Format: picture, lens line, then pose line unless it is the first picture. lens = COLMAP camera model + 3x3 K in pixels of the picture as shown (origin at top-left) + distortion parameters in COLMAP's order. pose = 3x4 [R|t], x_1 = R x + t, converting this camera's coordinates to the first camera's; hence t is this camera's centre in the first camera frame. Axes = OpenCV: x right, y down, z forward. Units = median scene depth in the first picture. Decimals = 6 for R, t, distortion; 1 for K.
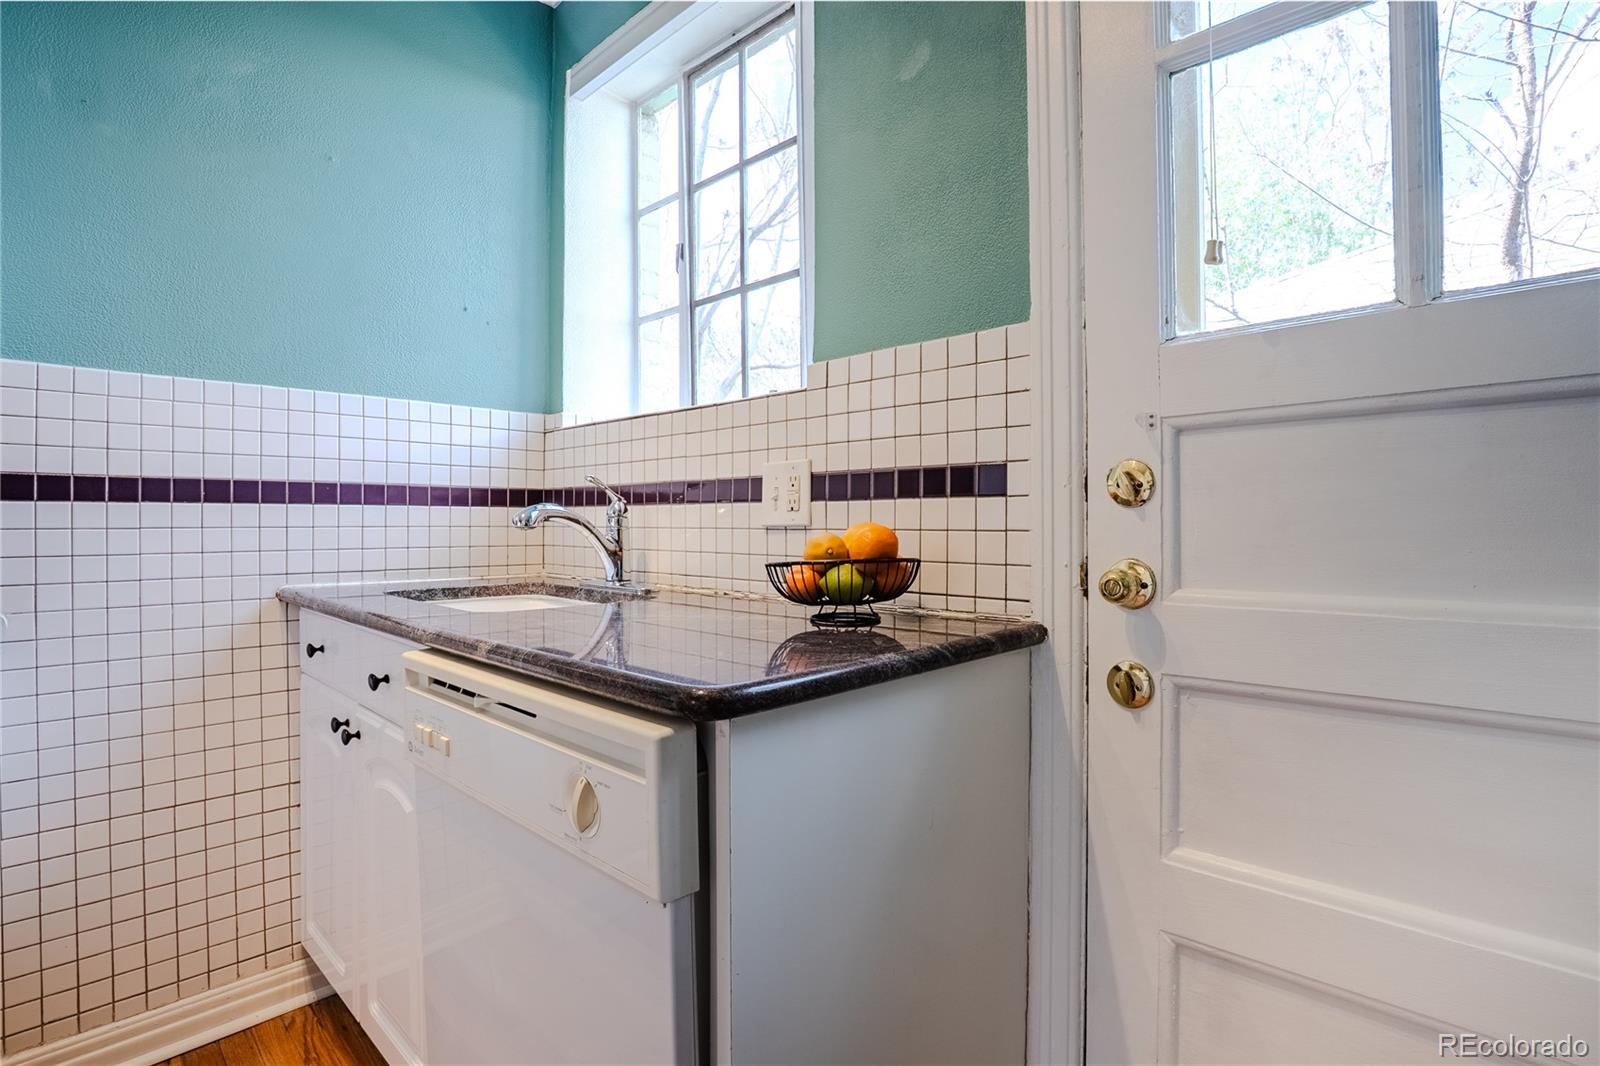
lens RADIAL K [[778.0, 0, 792.4], [0, 778.0, 524.7], [0, 0, 1]] dist [-0.043234, 0.008158]
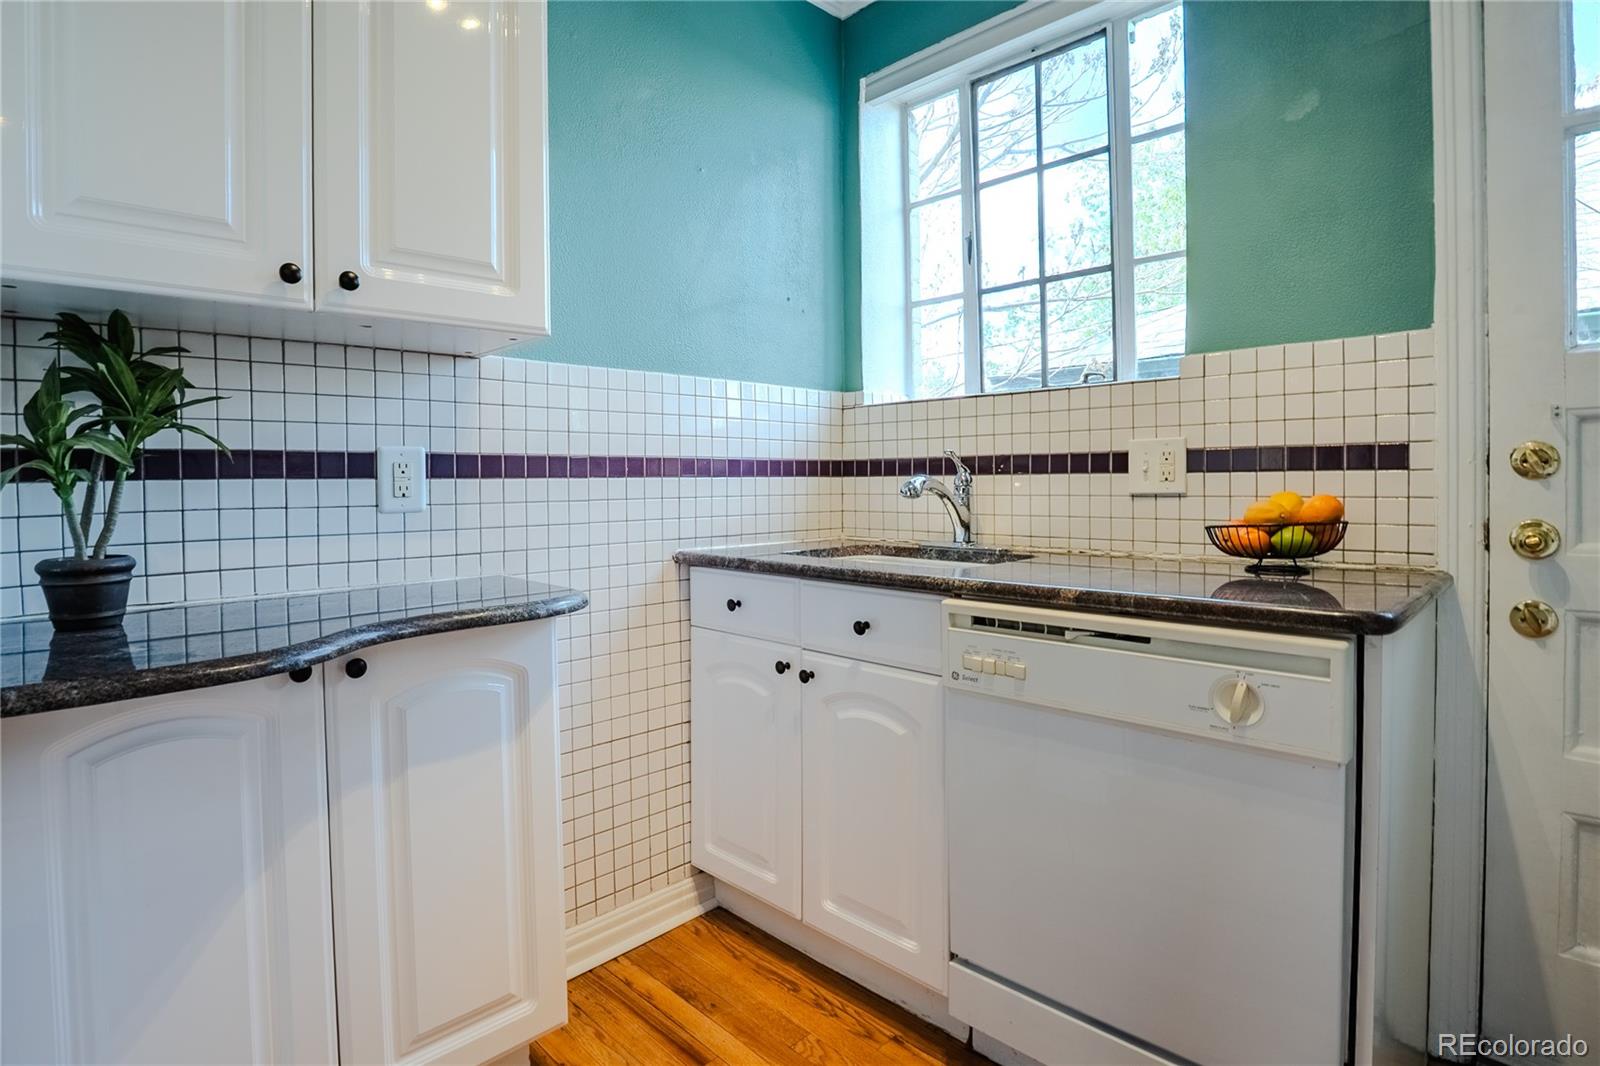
lens RADIAL K [[810.9, 0, 779.4], [0, 810.9, 493.0], [0, 0, 1]] dist [-0.041113, 0.007103]
pose [[0.999644, -0.008756, -0.025208, -0.534996], [0.009032, 0.999900, 0.010874, -0.017303], [0.025110, -0.011098, 0.999623, -0.222443]]
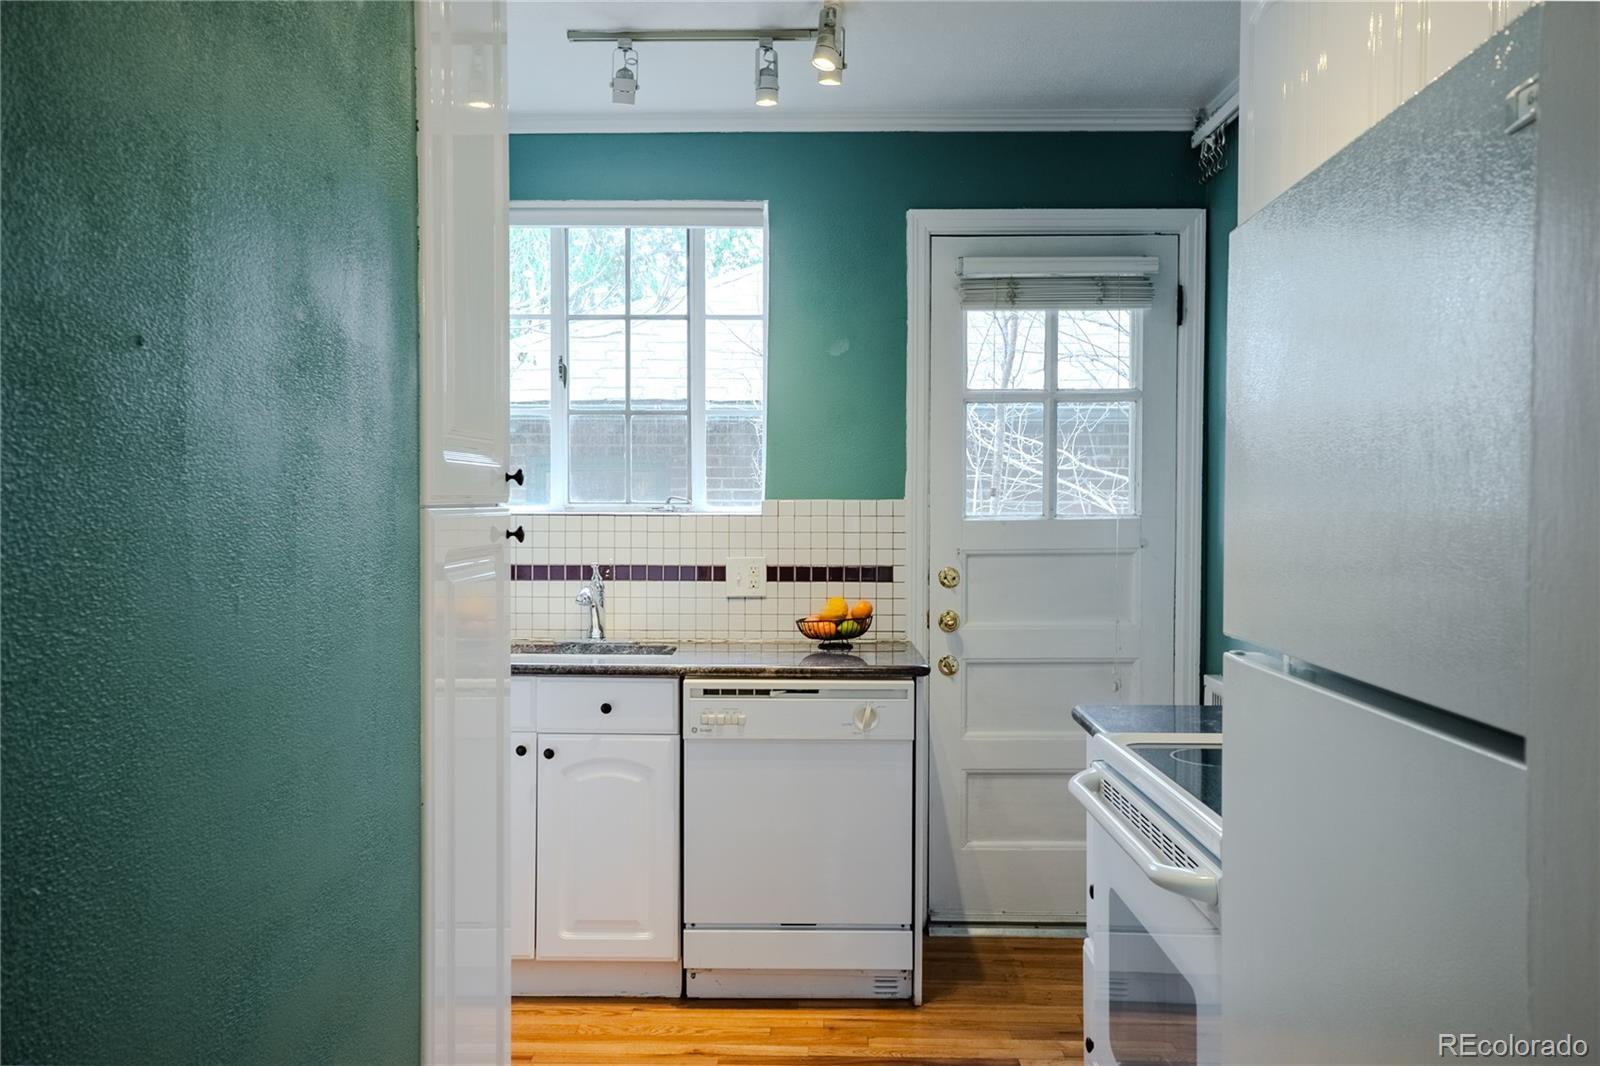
lens RADIAL K [[1339.4, 0, 778.5], [0, 1339.4, 520.3], [0, 0, 1]] dist [0.032981, 0.031146]
pose [[0.734050, -0.007930, 0.679049, -1.842023], [-0.001020, 0.999918, 0.012779, -0.191265], [-0.679095, -0.010073, 0.733982, -1.104459]]
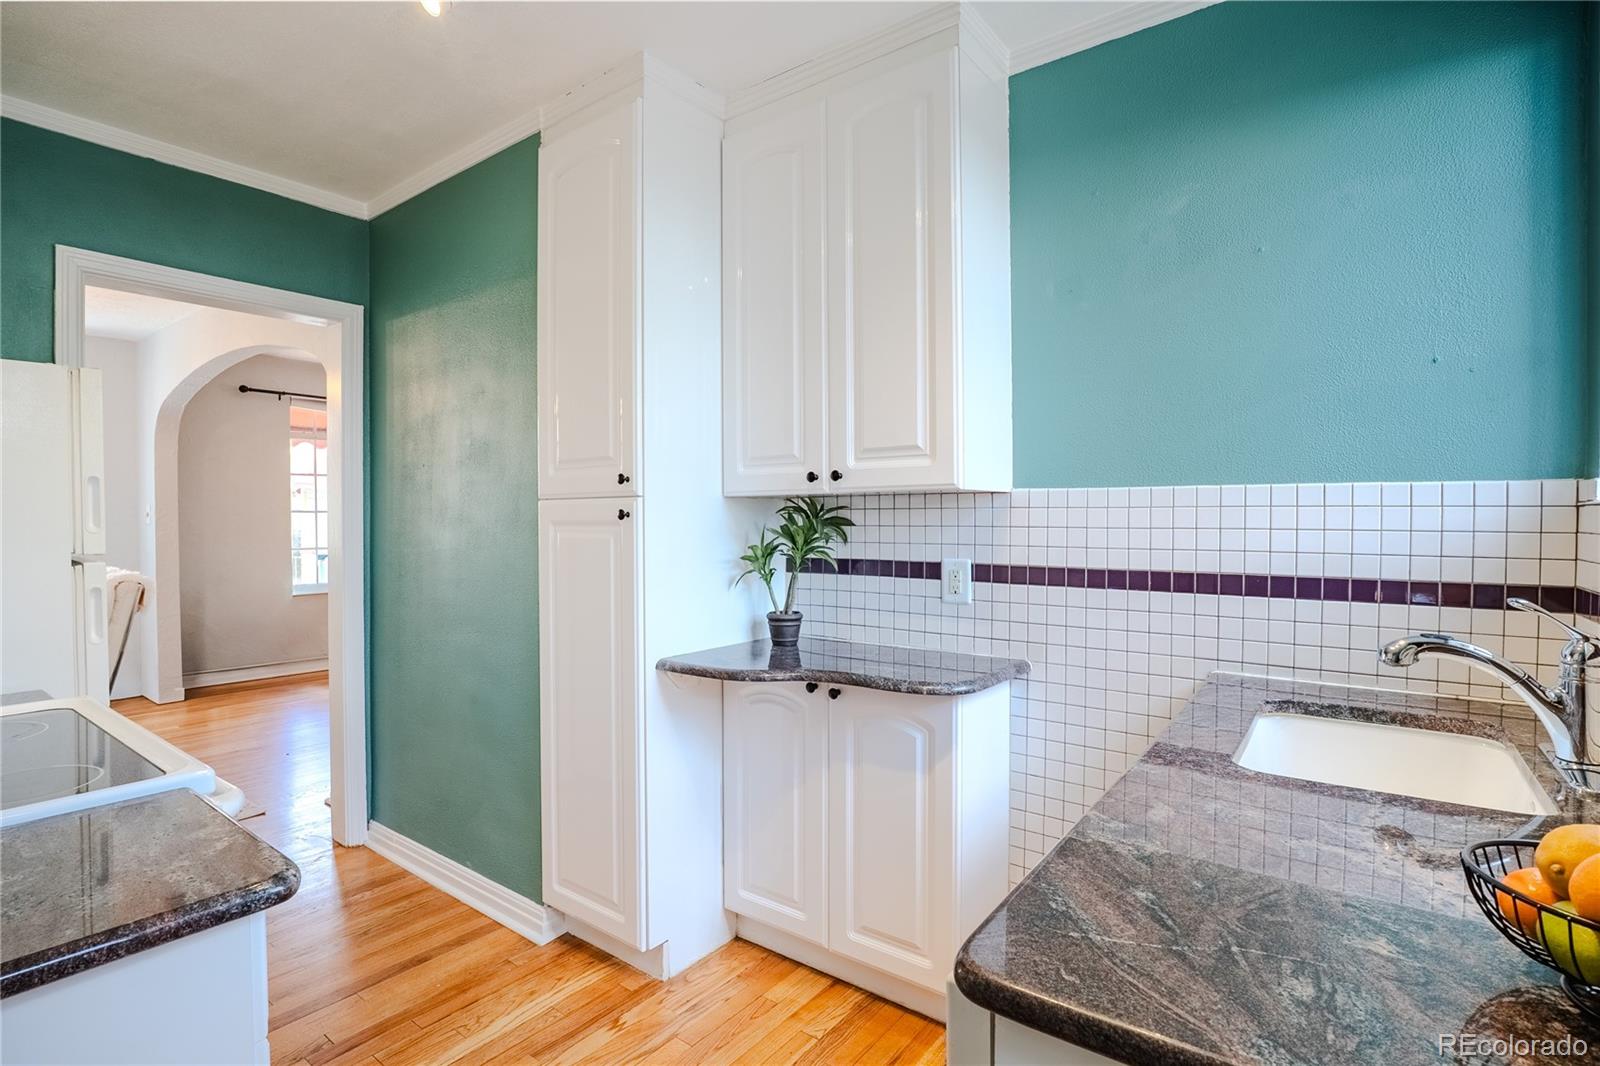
lens RADIAL K [[778.0, 0, 788.9], [0, 778.0, 525.9], [0, 0, 1]] dist [-0.043234, 0.008158]
pose [[0.124898, 0.015830, -0.992043, 0.360514], [-0.002379, 0.999875, 0.015655, -0.153829], [0.992167, 0.000405, 0.124920, 0.301366]]
